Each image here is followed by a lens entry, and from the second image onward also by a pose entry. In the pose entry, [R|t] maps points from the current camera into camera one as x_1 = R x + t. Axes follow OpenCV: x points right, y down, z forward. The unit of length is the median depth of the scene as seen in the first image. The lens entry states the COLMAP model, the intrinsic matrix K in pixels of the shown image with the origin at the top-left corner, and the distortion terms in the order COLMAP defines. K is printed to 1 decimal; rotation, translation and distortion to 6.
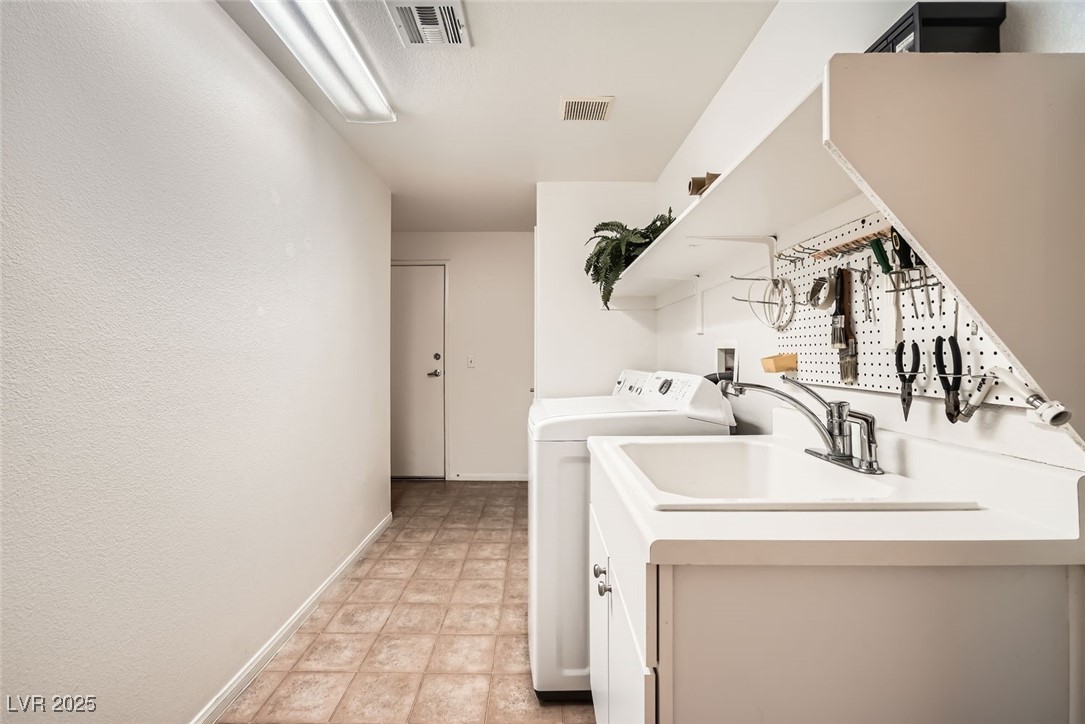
lens RADIAL K [[472.7, 0, 542.5], [0, 472.7, 362.0], [0, 0, 1]] dist [-0.021215, 0.023980]
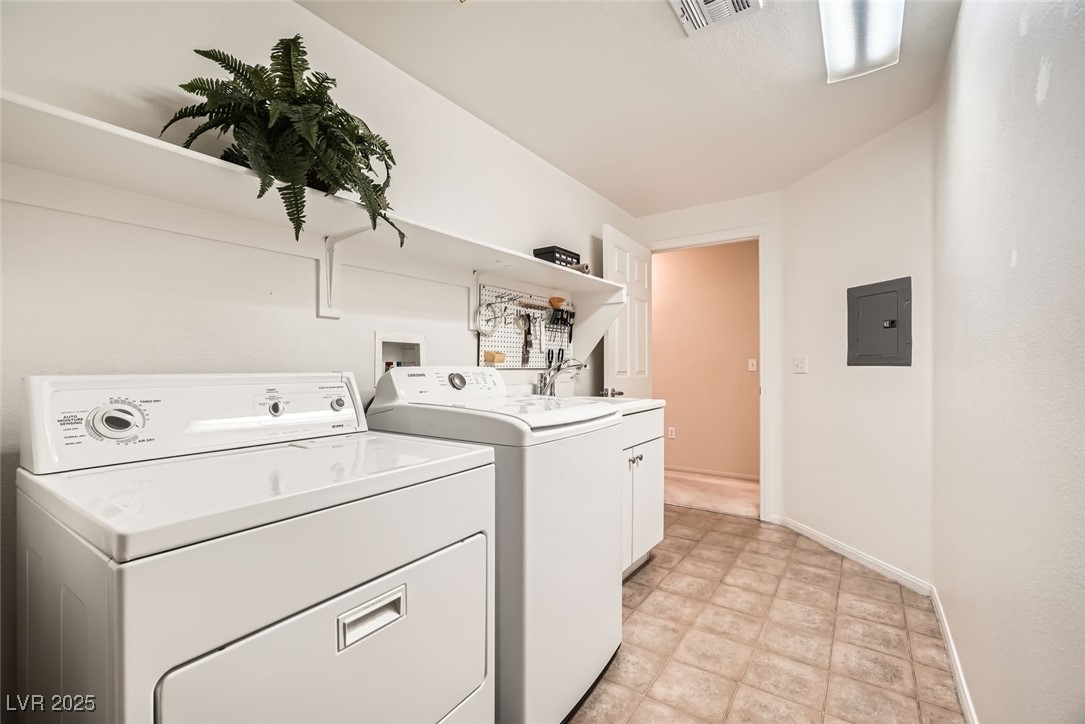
lens RADIAL K [[472.7, 0, 542.5], [0, 472.7, 362.0], [0, 0, 1]] dist [-0.021215, 0.023980]
pose [[-0.815674, -0.004771, 0.578493, -0.415992], [0.003364, 0.999910, 0.012989, -0.000923], [-0.578503, 0.012541, -0.815584, 2.110043]]
